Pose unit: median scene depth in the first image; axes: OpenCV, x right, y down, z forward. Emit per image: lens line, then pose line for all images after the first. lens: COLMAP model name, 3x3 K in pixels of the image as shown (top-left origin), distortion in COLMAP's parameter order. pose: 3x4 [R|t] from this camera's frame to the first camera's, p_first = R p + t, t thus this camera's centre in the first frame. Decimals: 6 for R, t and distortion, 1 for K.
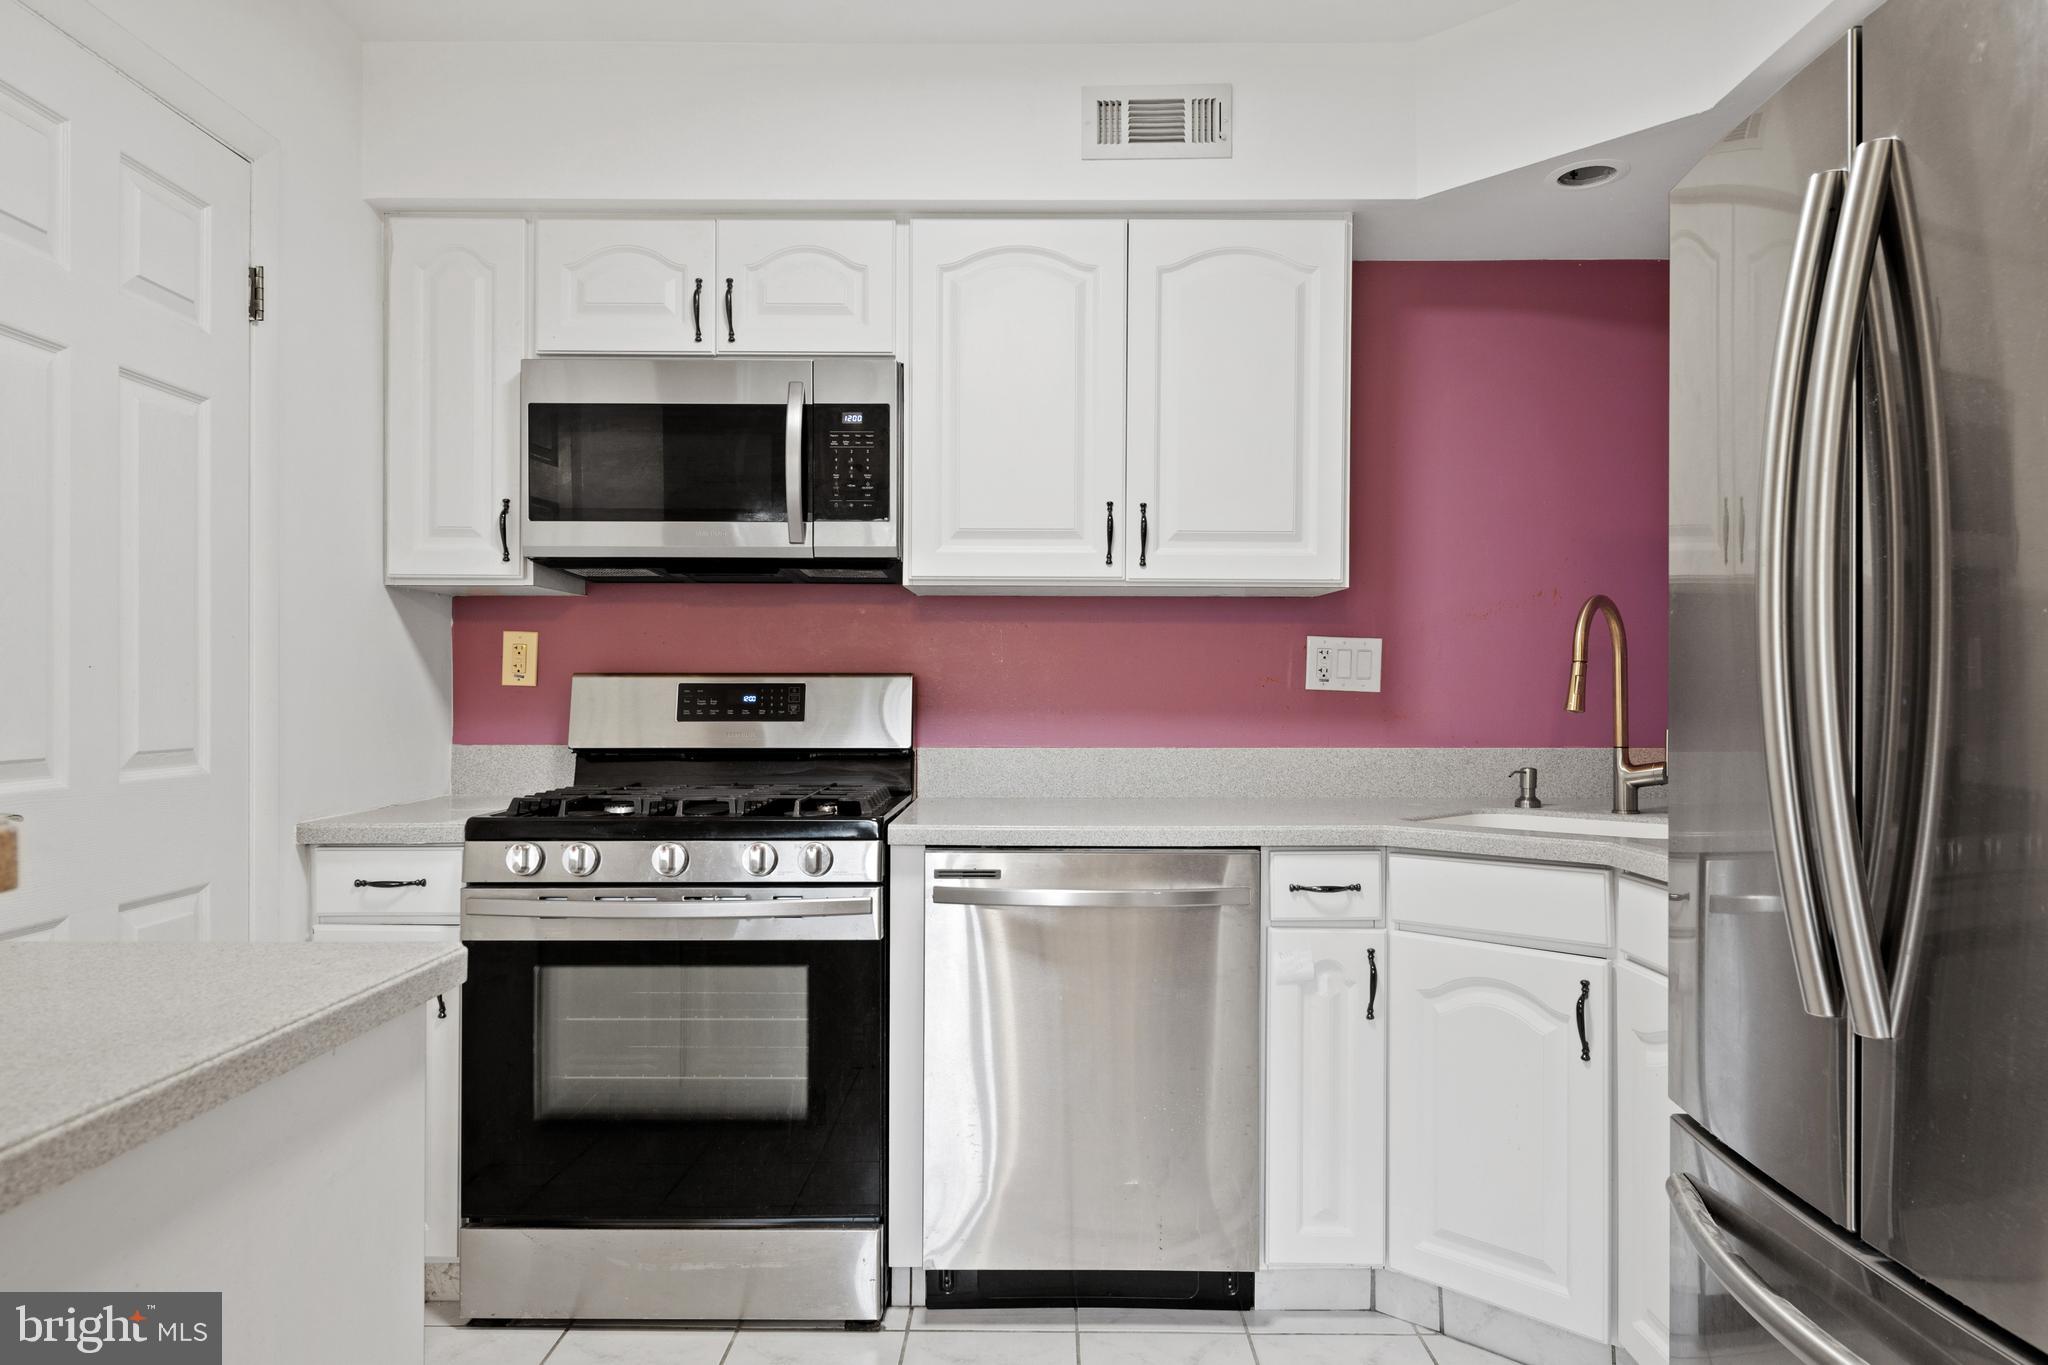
lens RADIAL K [[1341.3, 0, 1027.3], [0, 1341.3, 687.2], [0, 0, 1]] dist [0.016036, -0.015260]
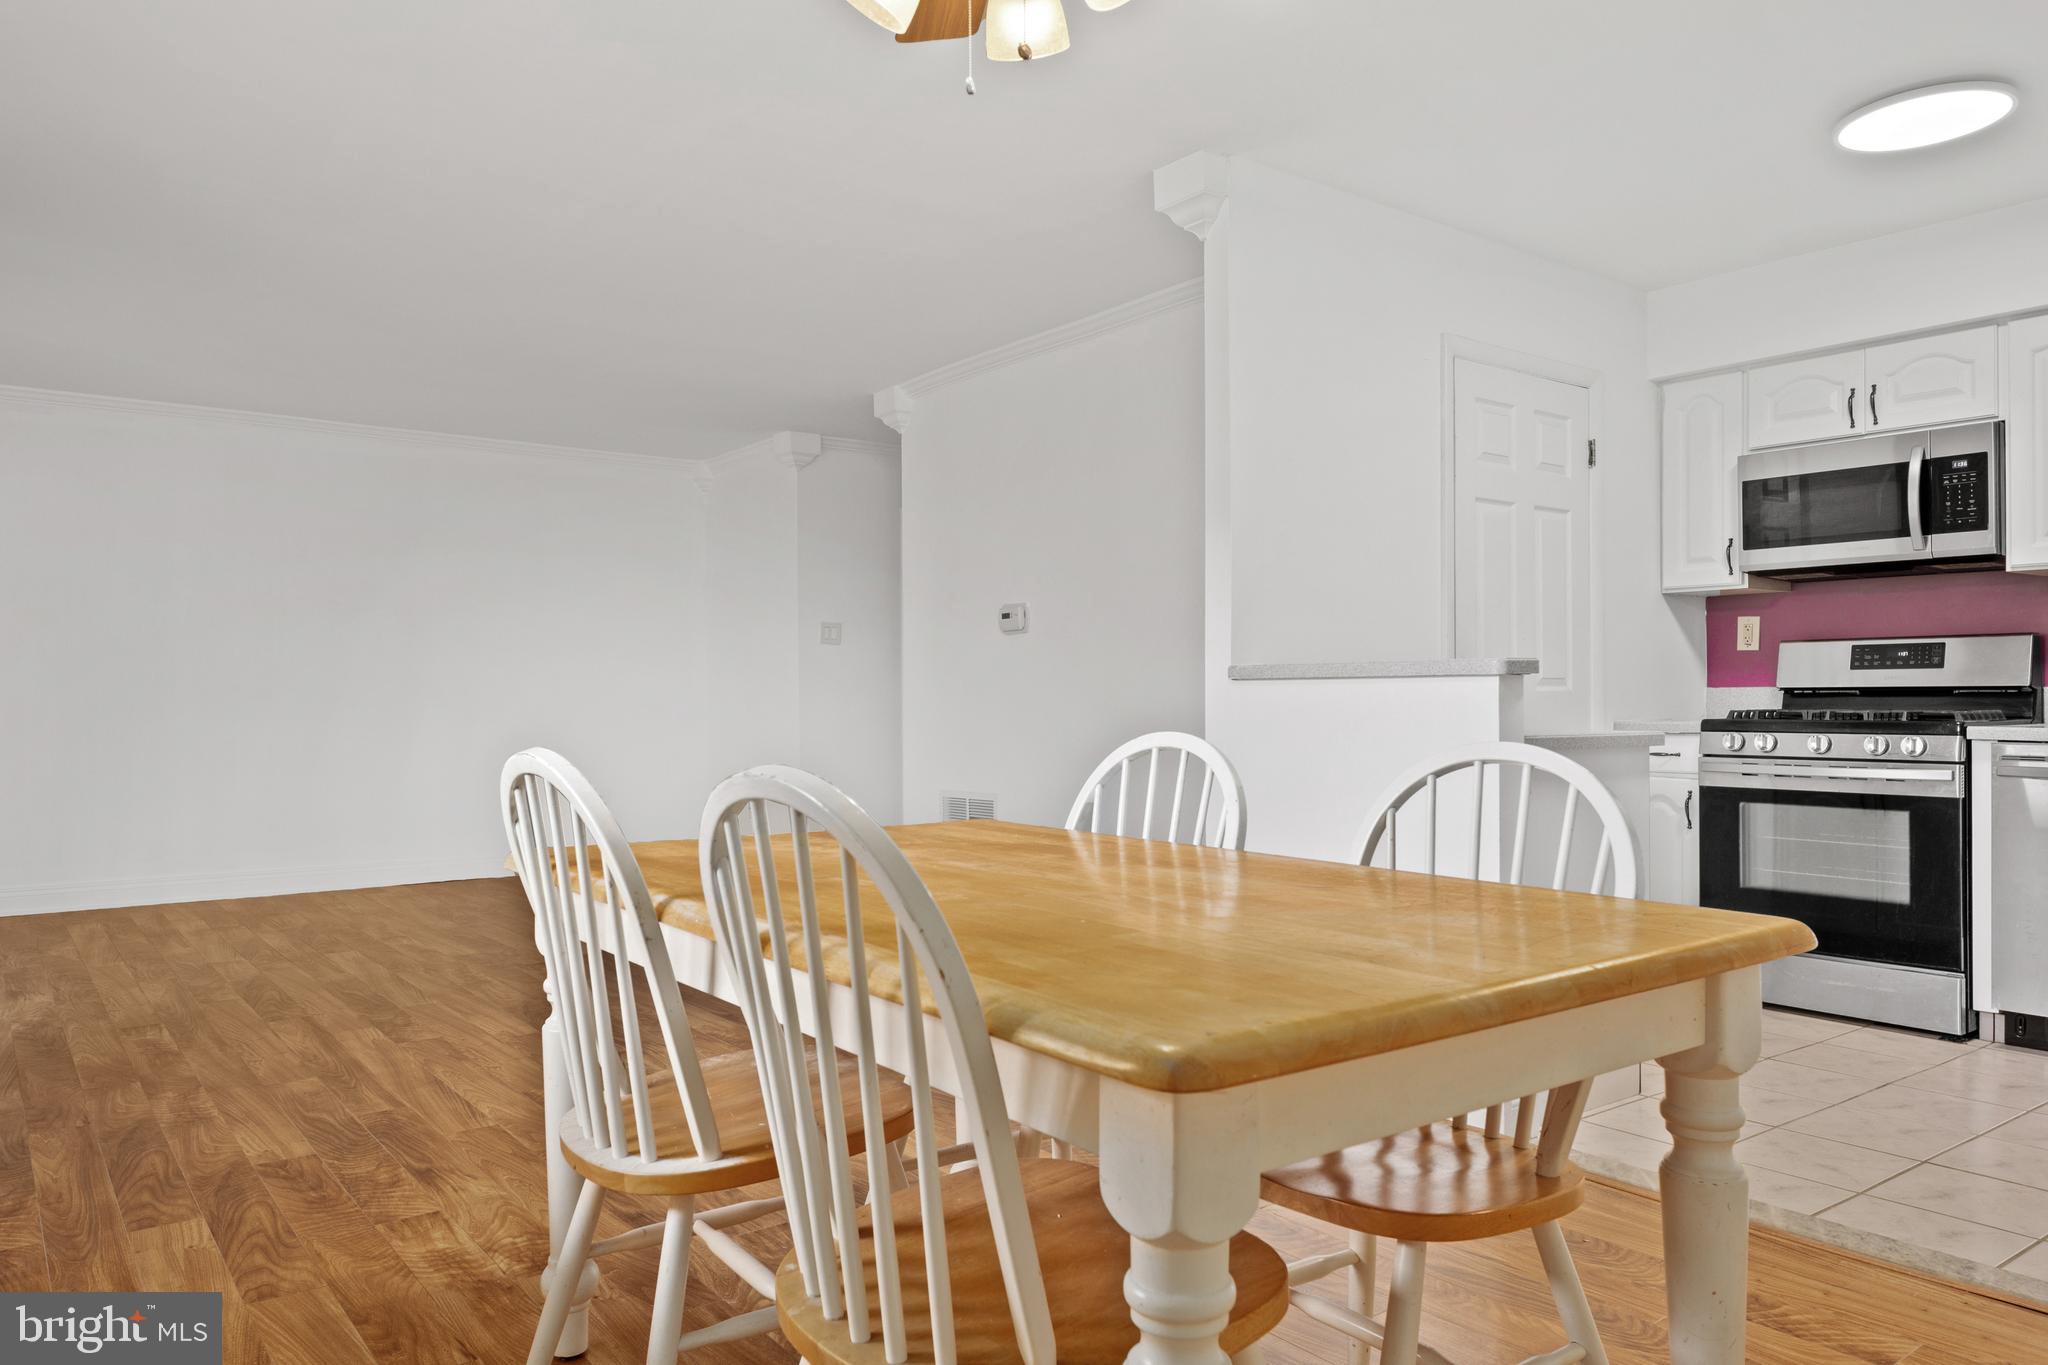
lens RADIAL K [[1405.6, 0, 1008.6], [0, 1405.6, 690.2], [0, 0, 1]] dist [0.012470, -0.013113]
pose [[0.605051, -0.007374, -0.796153, 0.485771], [0.007259, 0.999967, -0.003745, 0.052840], [0.796154, -0.003513, 0.605084, -0.820545]]
